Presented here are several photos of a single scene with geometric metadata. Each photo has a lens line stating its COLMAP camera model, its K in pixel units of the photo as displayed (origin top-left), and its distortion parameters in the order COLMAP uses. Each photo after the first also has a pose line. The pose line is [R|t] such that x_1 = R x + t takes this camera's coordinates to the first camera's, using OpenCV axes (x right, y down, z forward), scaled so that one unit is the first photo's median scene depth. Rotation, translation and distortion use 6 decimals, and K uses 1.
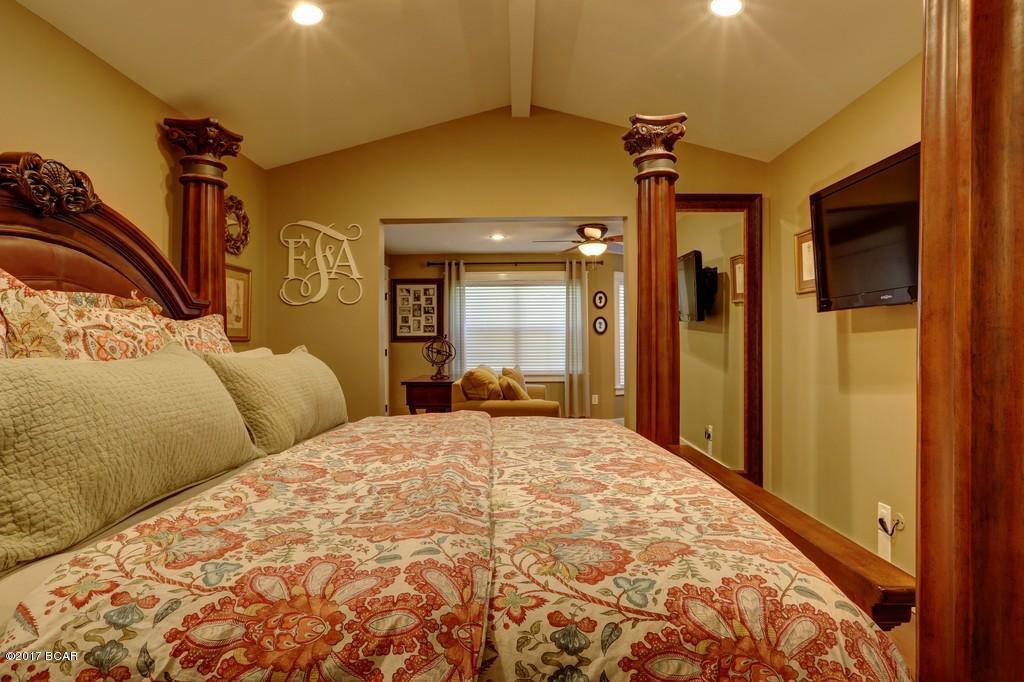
lens RADIAL K [[526.8, 0, 512.0], [0, 526.8, 341.0], [0, 0, 1]] dist [-0.026393, 0.001138]
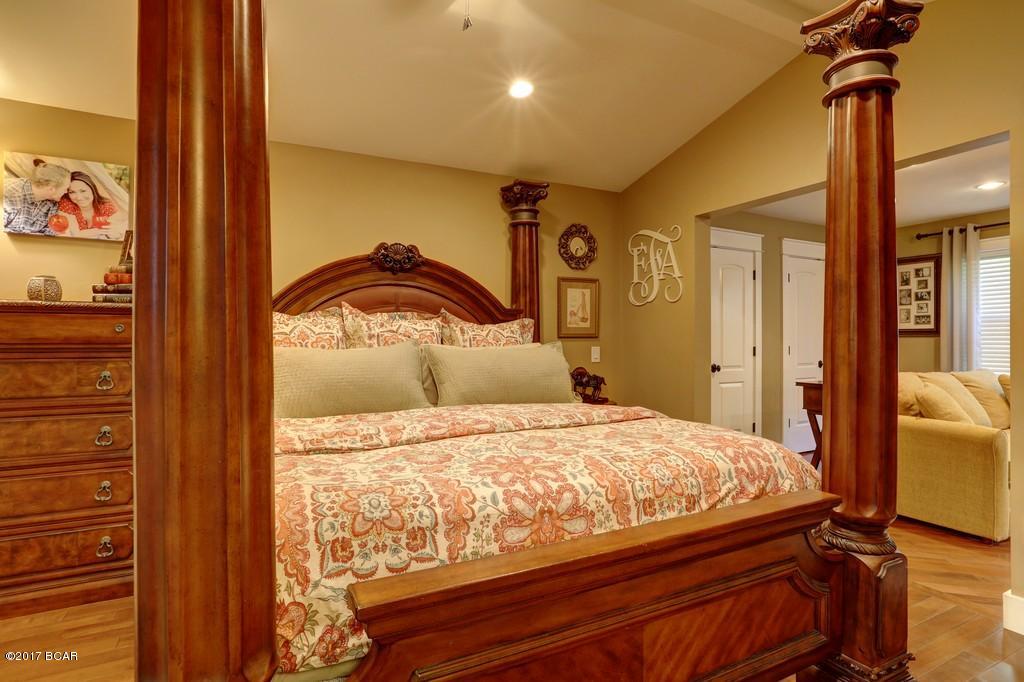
lens RADIAL K [[526.8, 0, 512.0], [0, 526.8, 341.0], [0, 0, 1]] dist [-0.026393, 0.001138]
pose [[0.470753, 0.007964, -0.882229, 0.469130], [0.003380, 0.999936, 0.010831, -0.004942], [0.882259, -0.008081, 0.470696, 0.218119]]
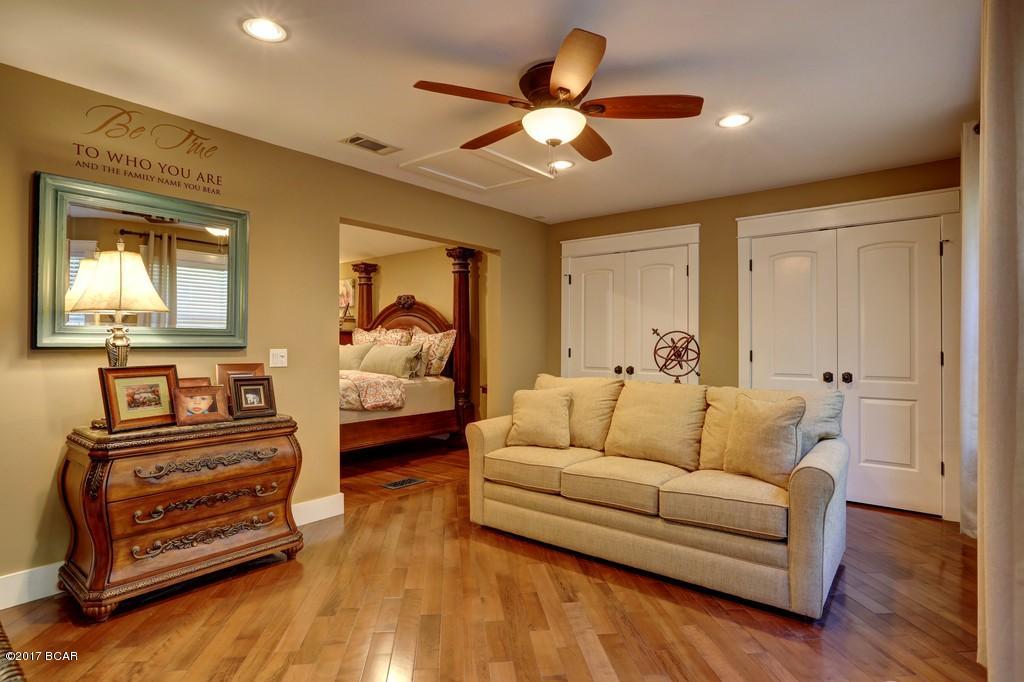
lens RADIAL K [[526.8, 0, 512.0], [0, 526.8, 341.0], [0, 0, 1]] dist [-0.026393, 0.001138]
pose [[-0.625387, 0.002757, -0.780310, 0.806023], [0.007687, 0.999967, -0.002628, 0.006385], [0.780277, -0.007642, -0.625387, 1.910812]]
